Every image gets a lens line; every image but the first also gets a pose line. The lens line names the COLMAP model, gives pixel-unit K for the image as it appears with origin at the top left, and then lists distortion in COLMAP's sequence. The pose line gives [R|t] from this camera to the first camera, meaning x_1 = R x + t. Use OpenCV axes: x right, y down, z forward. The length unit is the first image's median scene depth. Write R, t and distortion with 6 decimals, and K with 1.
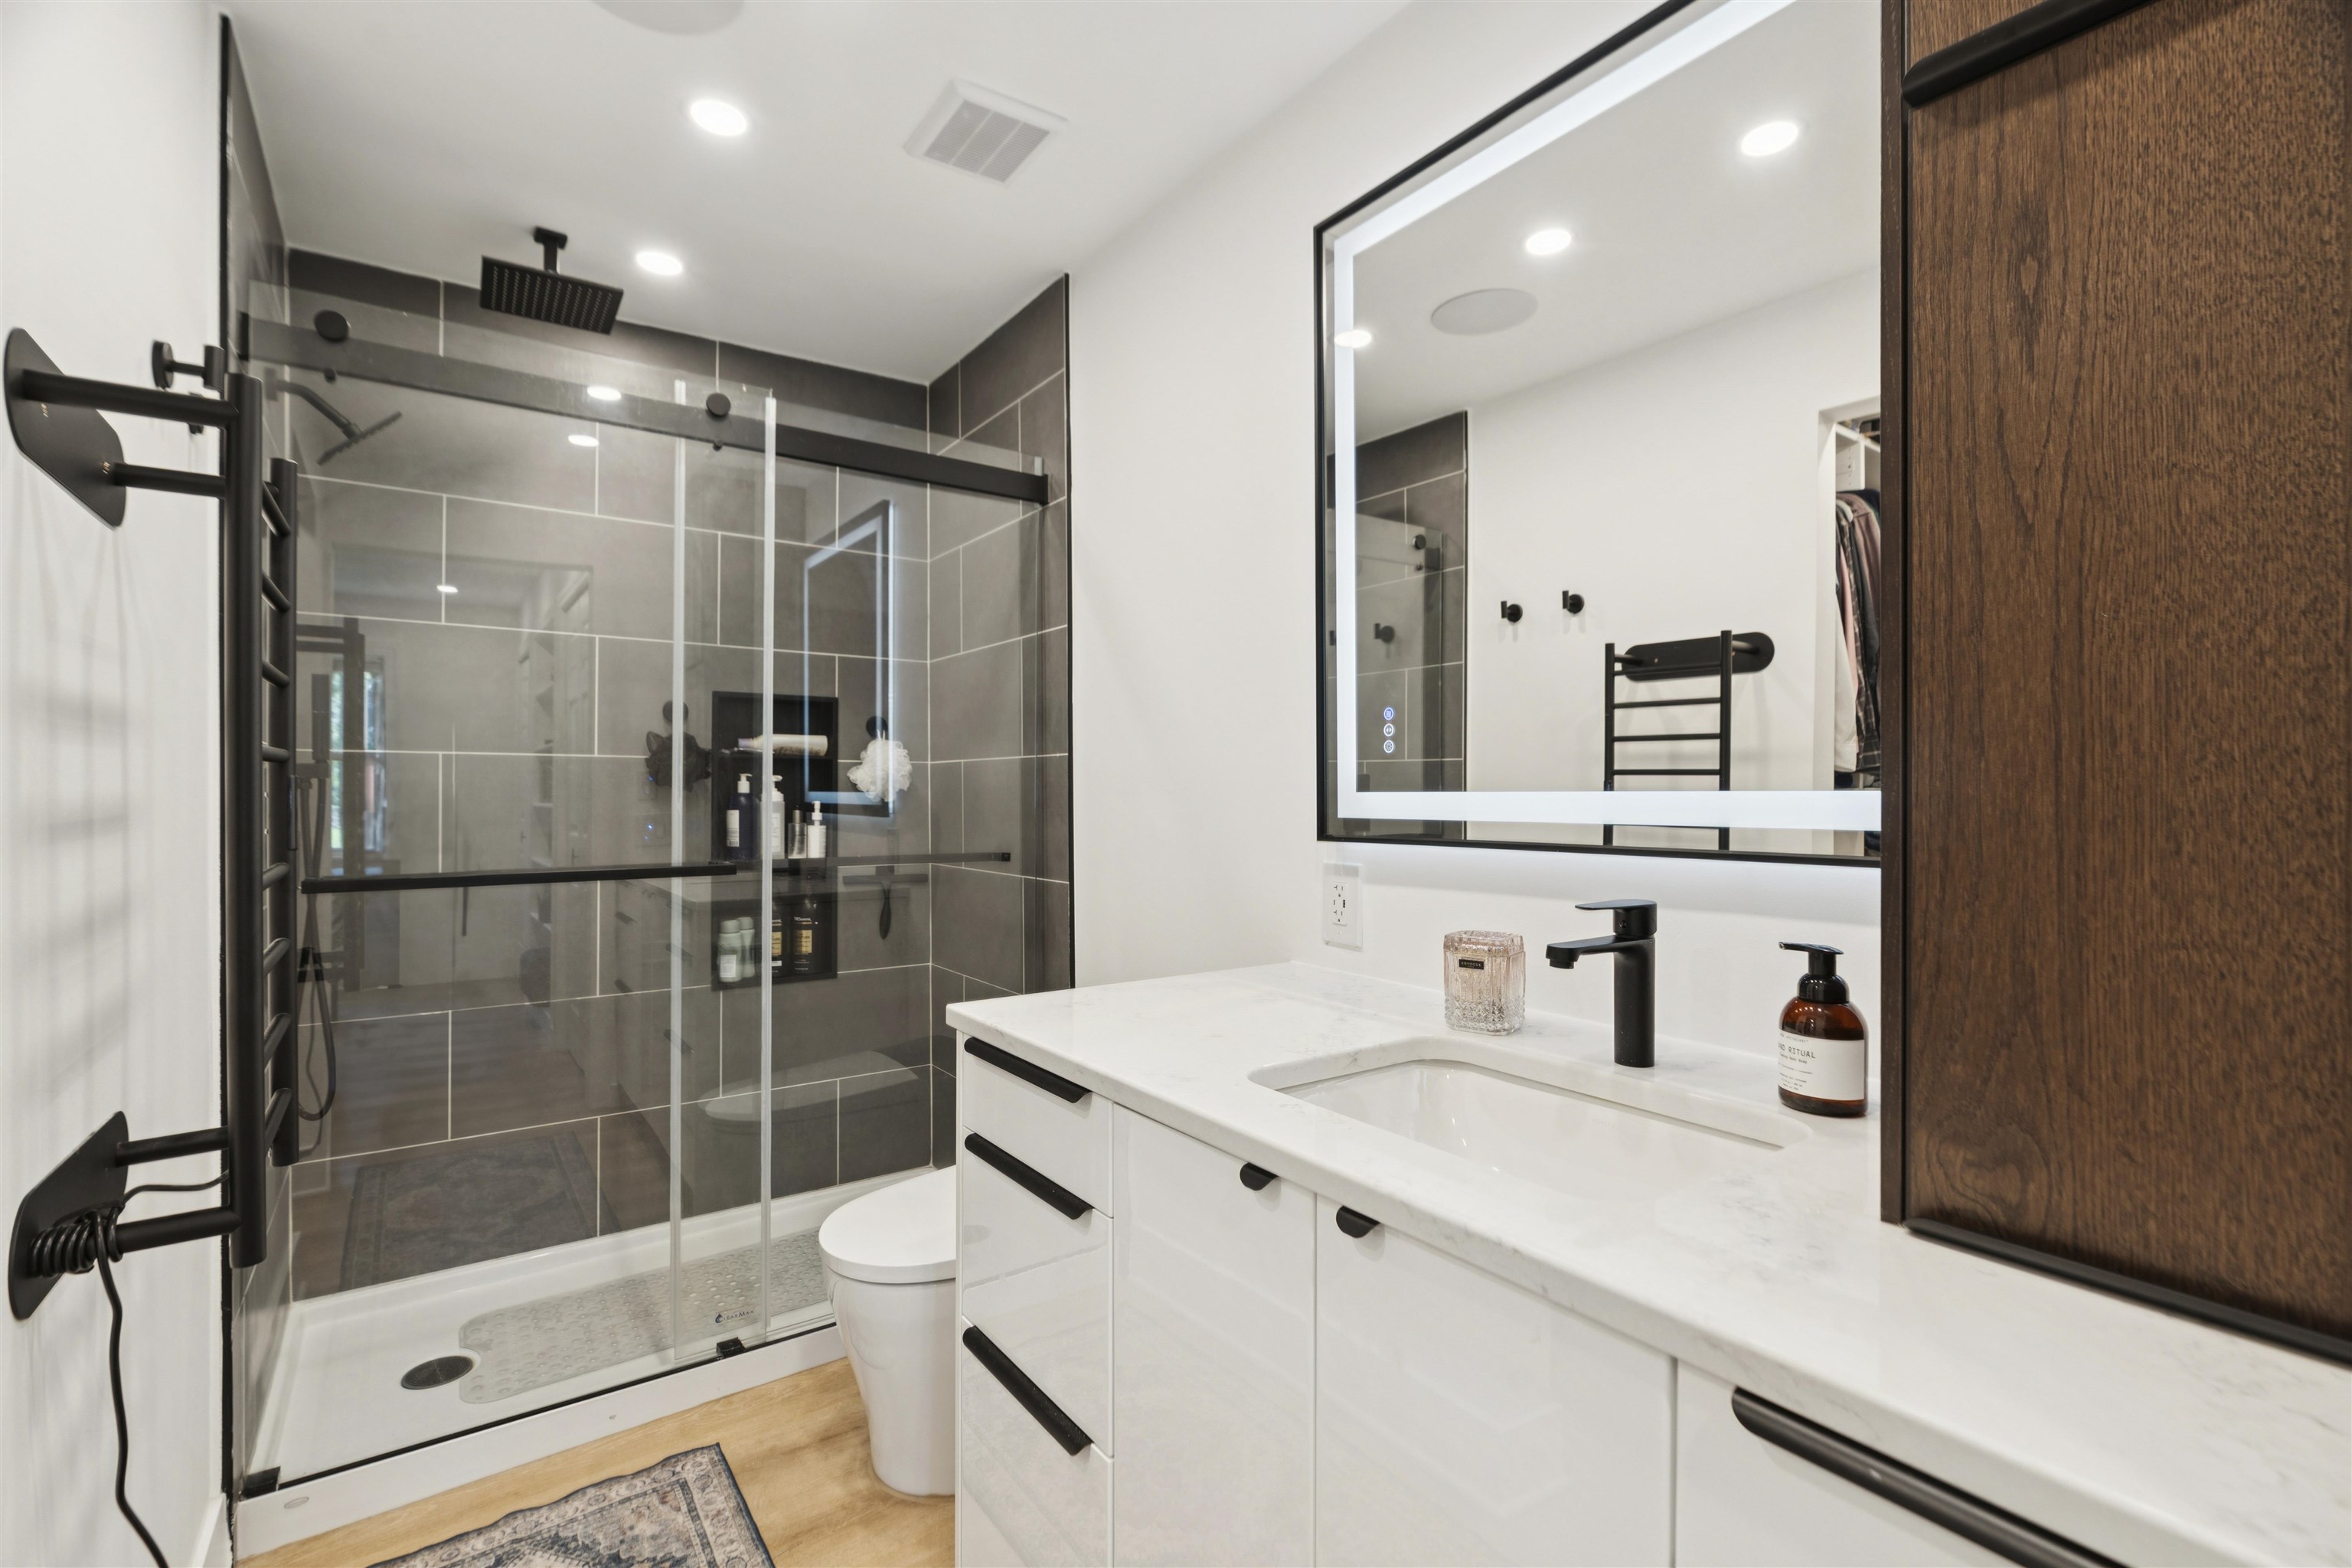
lens RADIAL K [[1065.3, 0, 1101.2], [0, 1065.3, 784.0], [0, 0, 1]] dist [-0.008129, 0.005126]
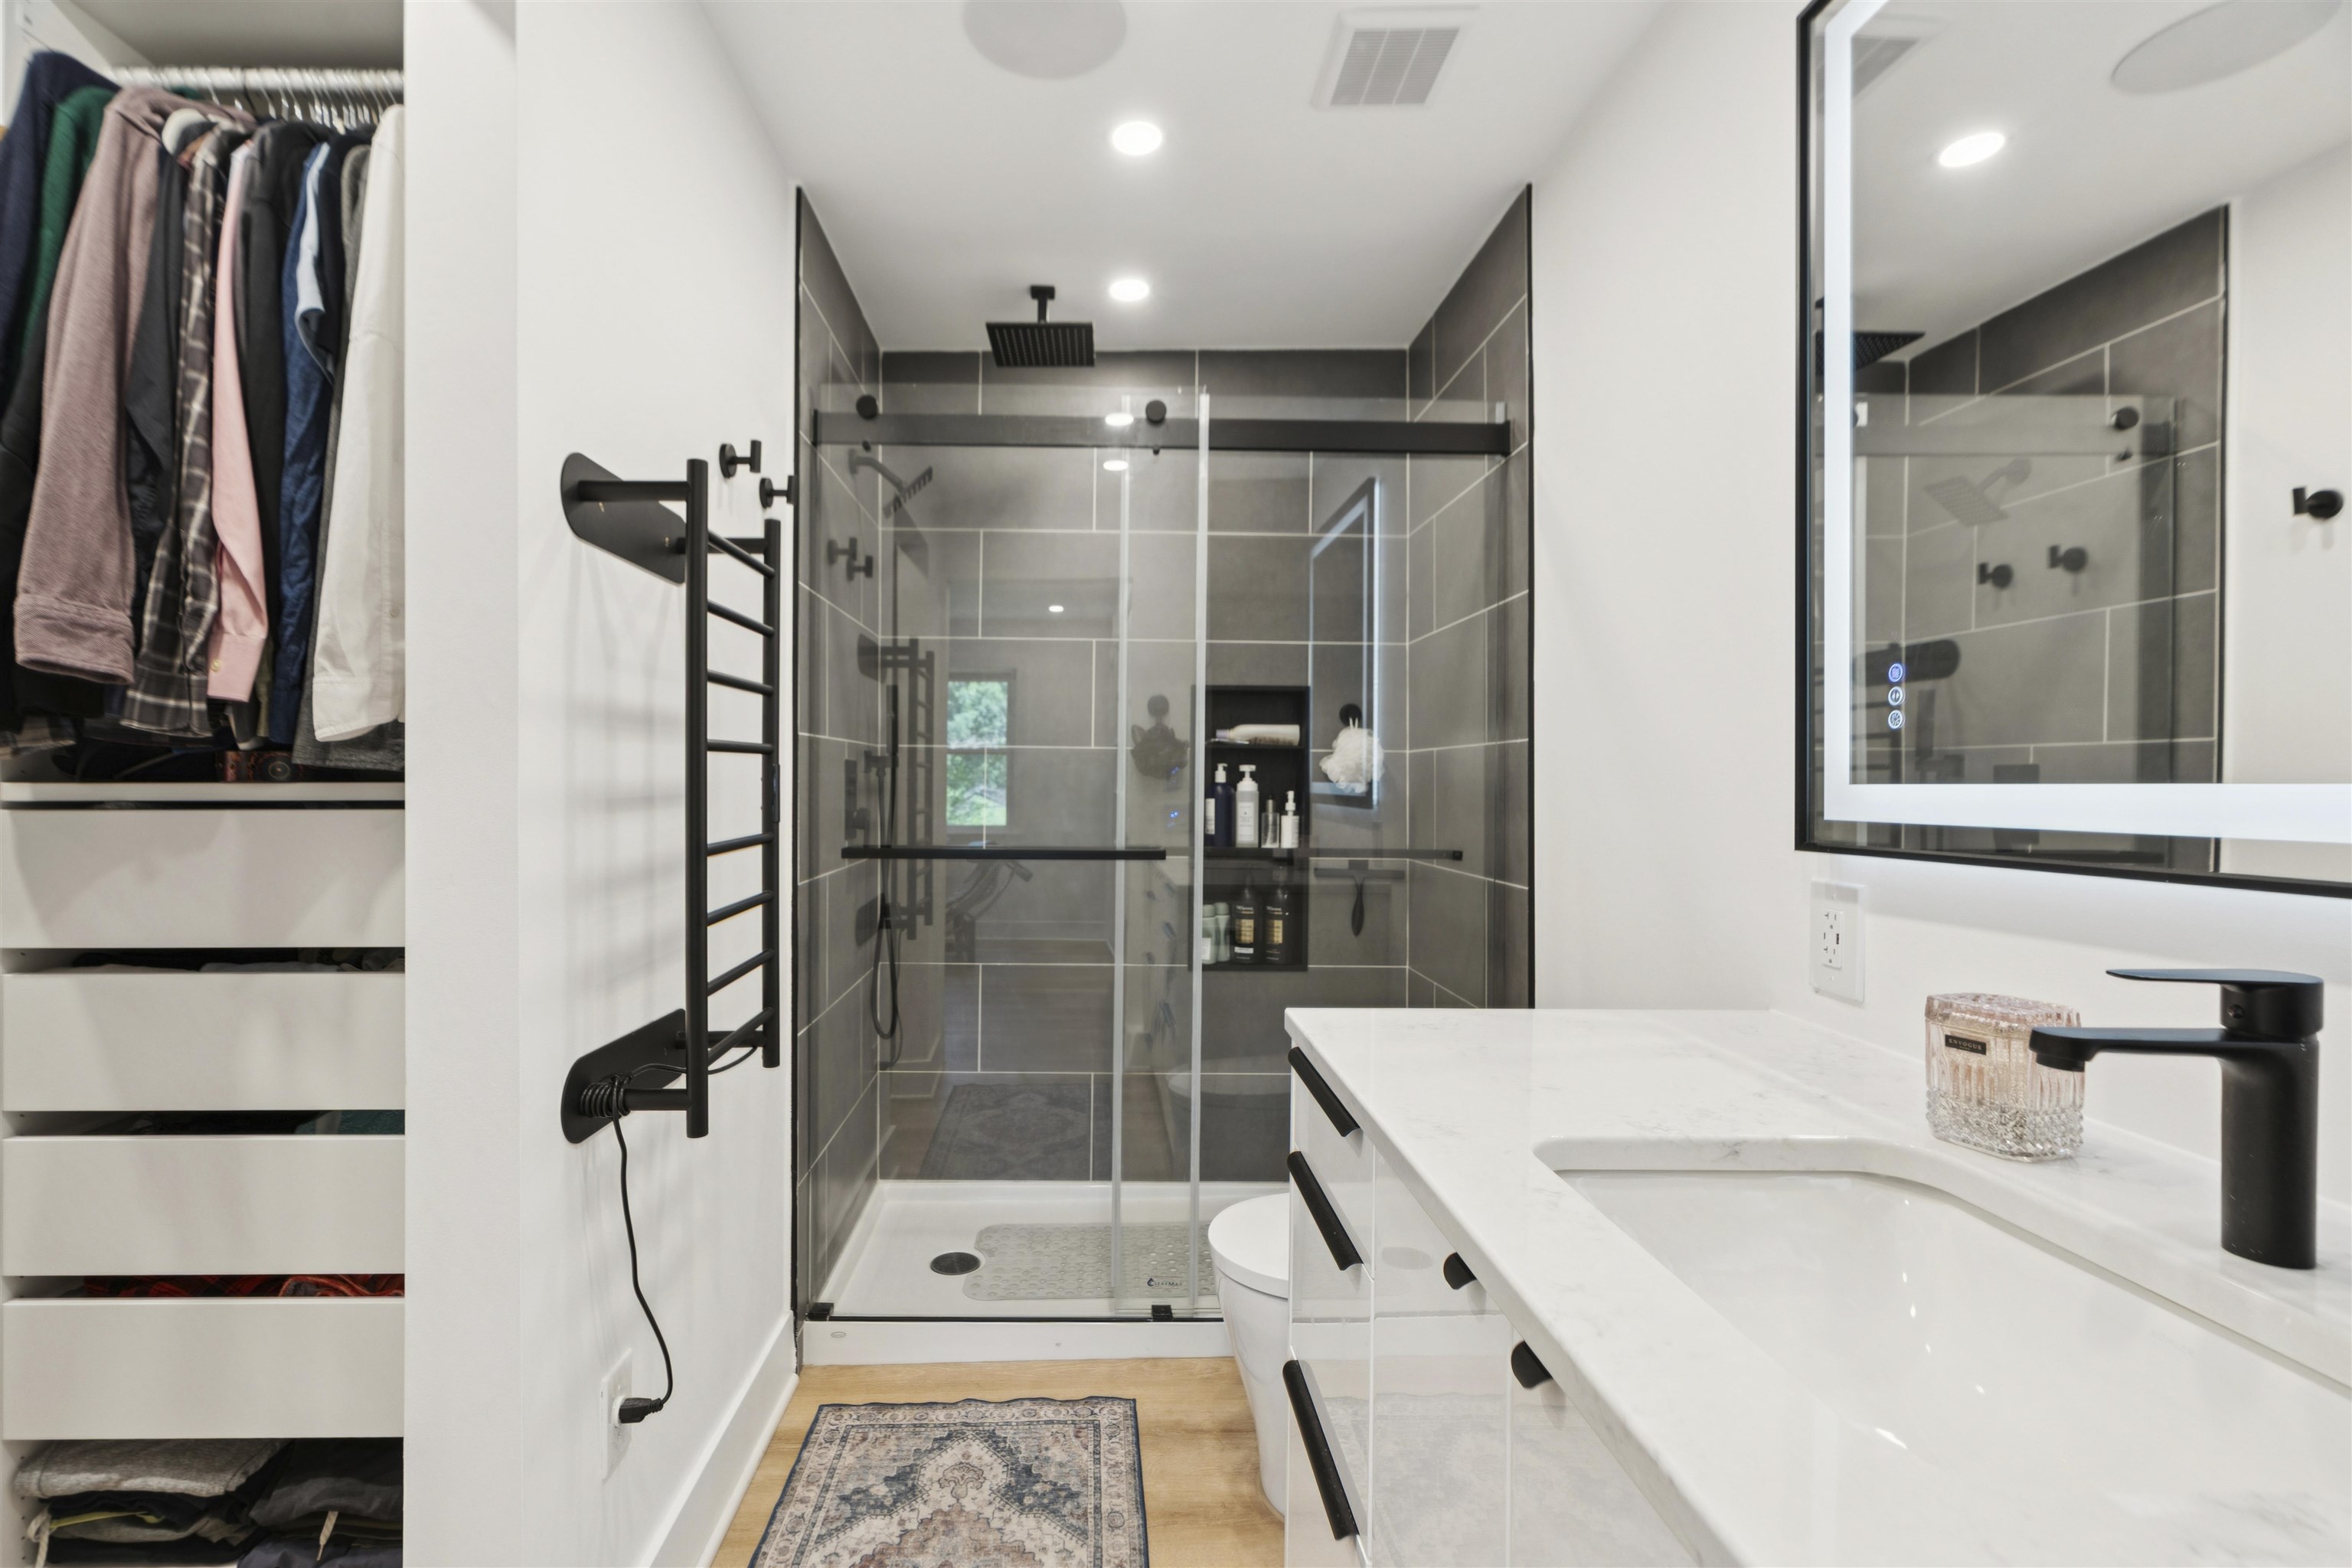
lens RADIAL K [[1065.3, 0, 1178.3], [0, 1065.3, 778.8], [0, 0, 1]] dist [-0.008129, 0.005126]
pose [[0.829634, 0.004060, -0.558292, 0.245636], [-0.003606, 0.999992, 0.001913, 0.003685], [0.558296, 0.000426, 0.829642, 0.141682]]
